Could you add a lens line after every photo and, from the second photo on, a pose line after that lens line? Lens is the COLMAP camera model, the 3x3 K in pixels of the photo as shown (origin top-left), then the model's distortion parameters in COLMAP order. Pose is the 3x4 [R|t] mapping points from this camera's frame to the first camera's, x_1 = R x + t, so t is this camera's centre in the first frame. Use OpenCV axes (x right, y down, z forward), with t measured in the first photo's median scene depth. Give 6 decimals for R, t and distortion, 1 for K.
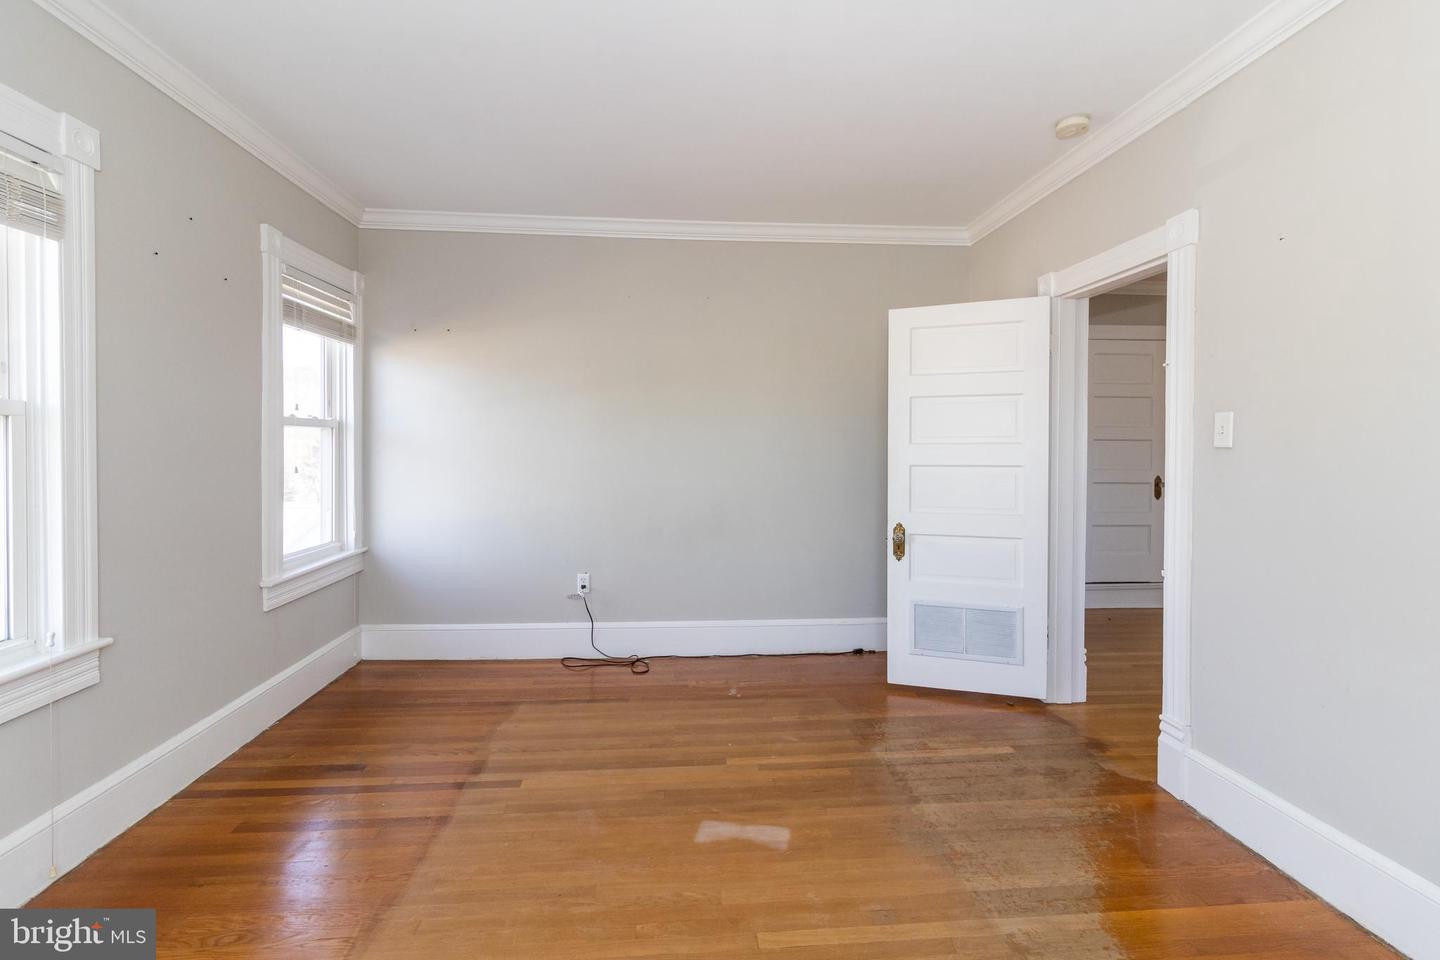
lens RADIAL K [[672.6, 0, 731.3], [0, 672.6, 458.5], [0, 0, 1]] dist [-0.000718, -0.000171]
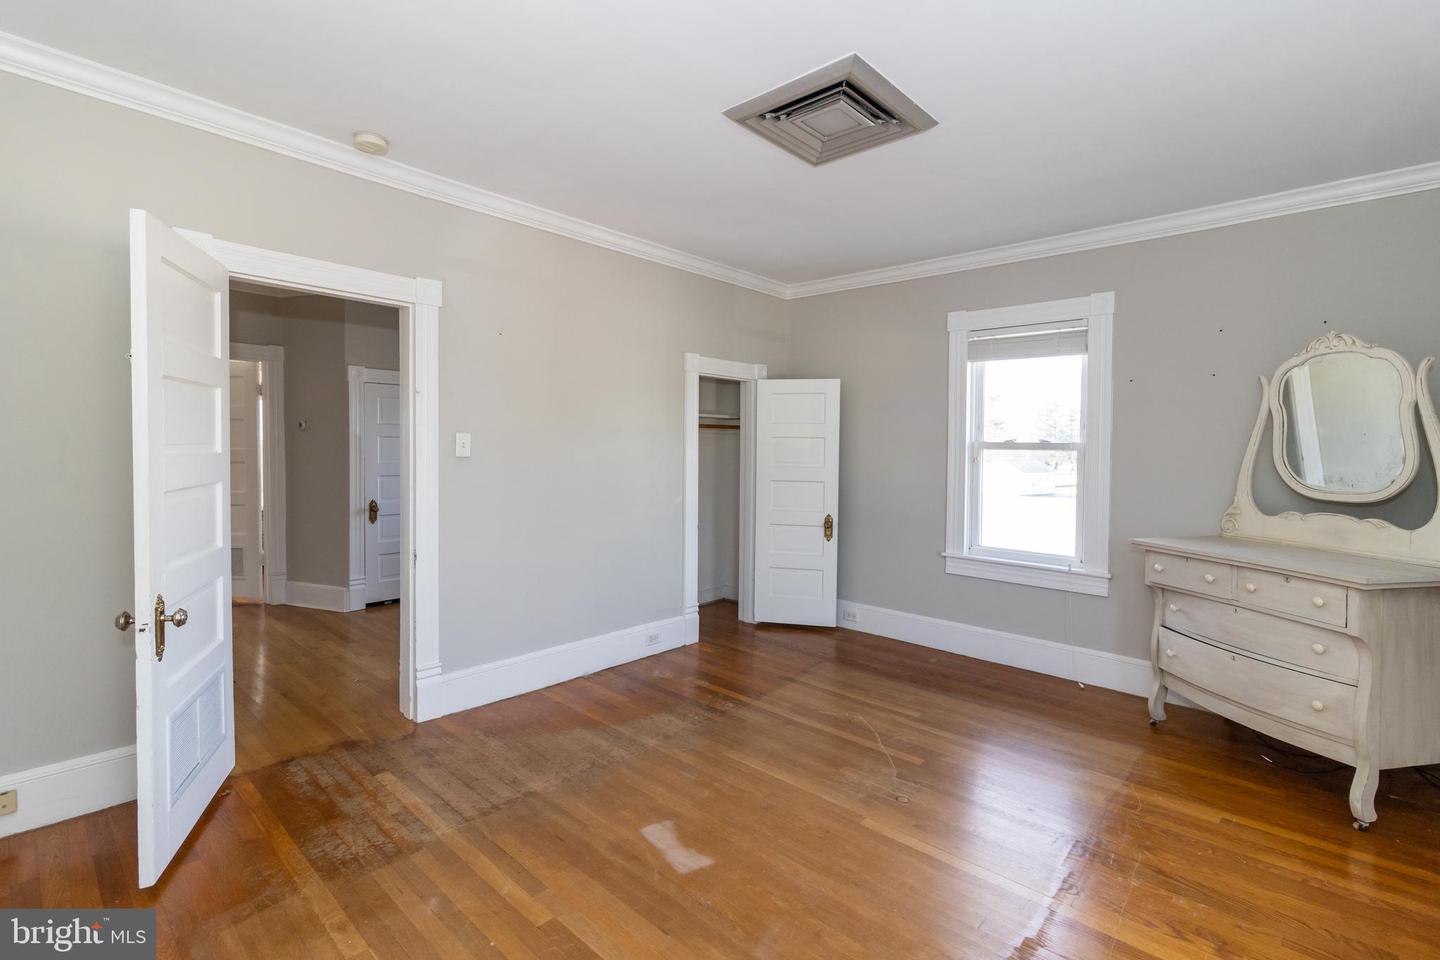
lens RADIAL K [[672.6, 0, 731.3], [0, 672.6, 458.5], [0, 0, 1]] dist [-0.000718, -0.000171]
pose [[-0.674825, -0.027958, 0.737448, -0.678237], [-0.006864, 0.999477, 0.031610, -0.056587], [-0.737946, 0.016269, -0.674664, 1.403156]]
